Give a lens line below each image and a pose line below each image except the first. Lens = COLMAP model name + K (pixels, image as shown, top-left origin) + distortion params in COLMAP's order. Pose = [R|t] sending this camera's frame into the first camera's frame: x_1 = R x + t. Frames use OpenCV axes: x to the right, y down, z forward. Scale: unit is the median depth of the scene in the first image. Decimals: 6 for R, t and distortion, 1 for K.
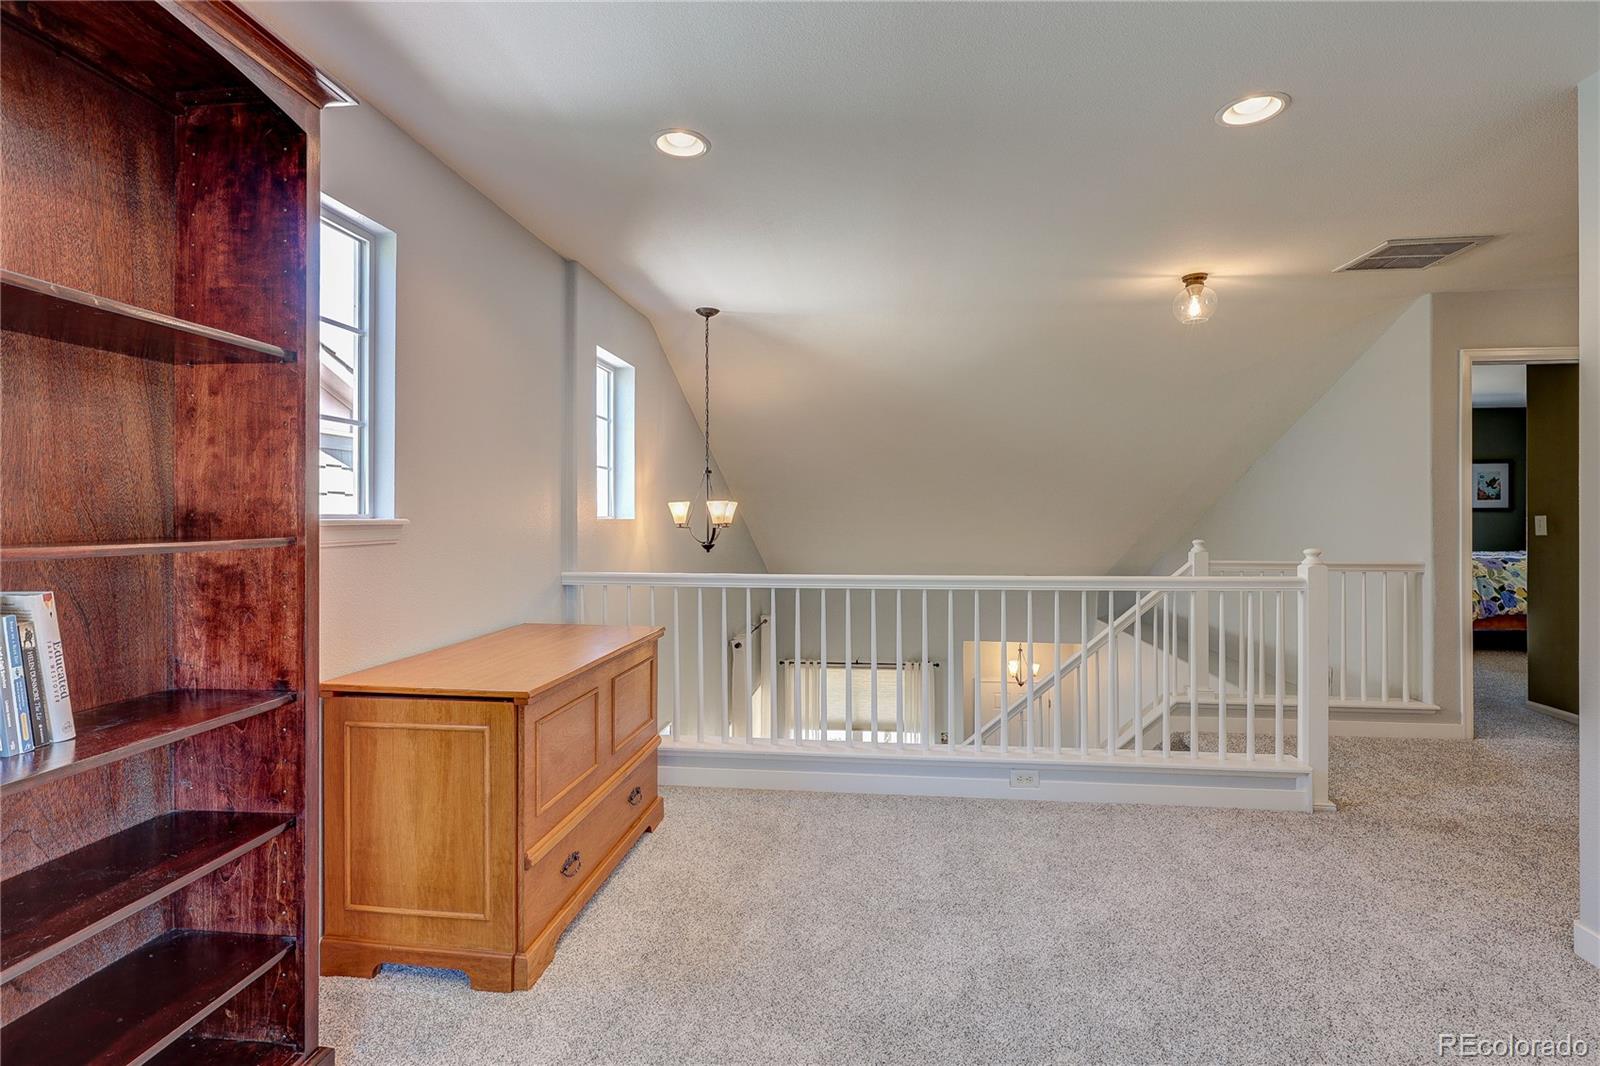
lens RADIAL K [[754.7, 0, 803.4], [0, 754.7, 519.6], [0, 0, 1]] dist [-0.002552, 0.000635]
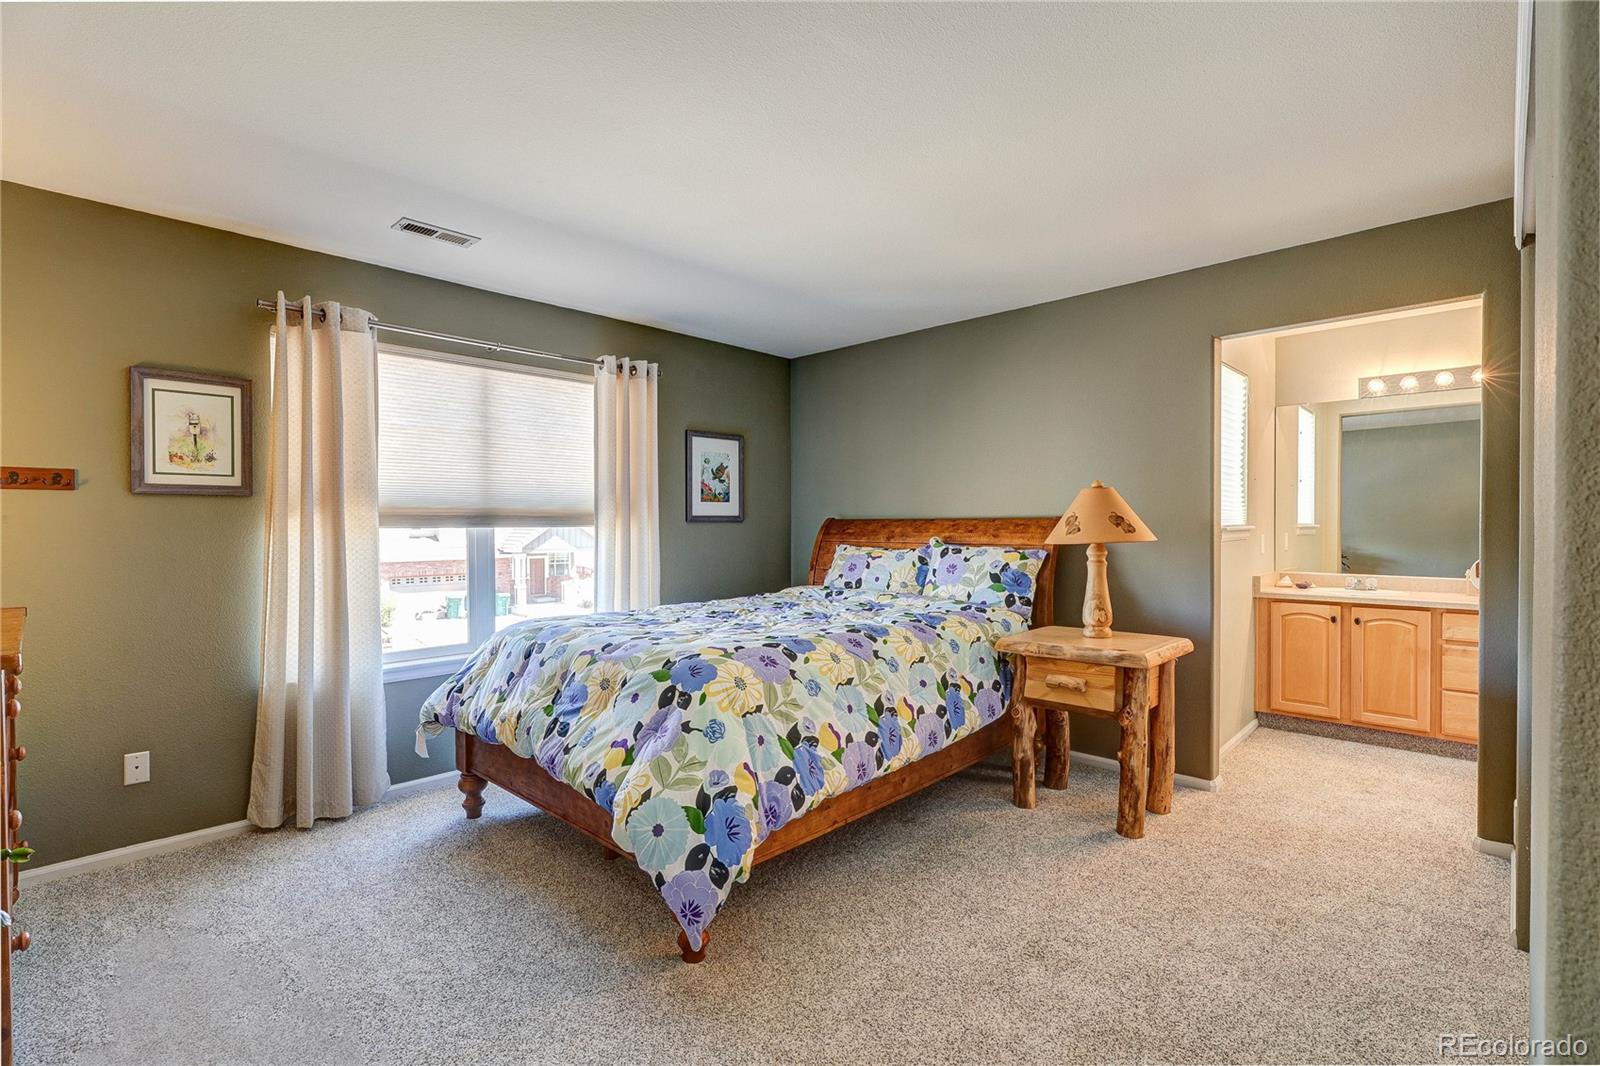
lens RADIAL K [[754.7, 0, 801.3], [0, 754.7, 528.5], [0, 0, 1]] dist [-0.002552, 0.000635]
pose [[0.610124, 0.002275, 0.792303, 0.639555], [-0.002069, 0.999997, -0.001278, -0.007031], [-0.792304, -0.000859, 0.610127, 0.772033]]
